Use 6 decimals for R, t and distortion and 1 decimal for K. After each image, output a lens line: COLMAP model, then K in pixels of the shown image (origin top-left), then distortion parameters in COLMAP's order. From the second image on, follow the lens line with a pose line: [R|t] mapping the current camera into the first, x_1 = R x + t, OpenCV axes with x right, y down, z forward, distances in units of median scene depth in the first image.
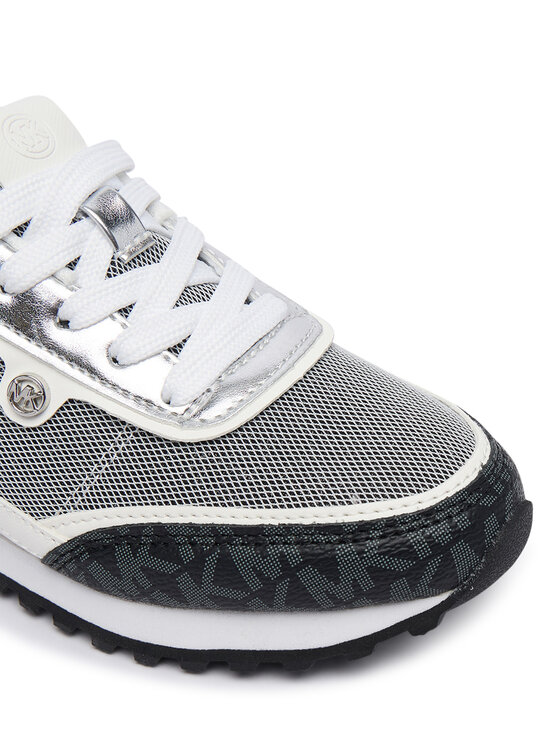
lens RADIAL K [[1061.6, 0, 280.0], [0, 1061.6, 373.0], [0, 0, 1]] dist [-0.002148, 0.010975]
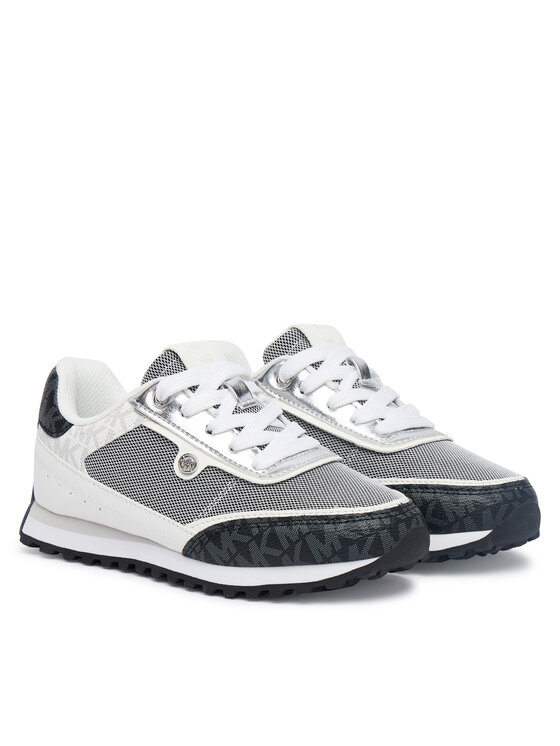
lens RADIAL K [[2148.7, 0, 280.0], [0, 2148.7, 373.0], [0, 0, 1]] dist [0.057355, 0.044927]
pose [[0.987144, 0.049042, -0.152121, 0.582824], [-0.105928, 0.913461, -0.392896, 1.528208], [0.119688, 0.403959, 0.906913, -2.923195]]
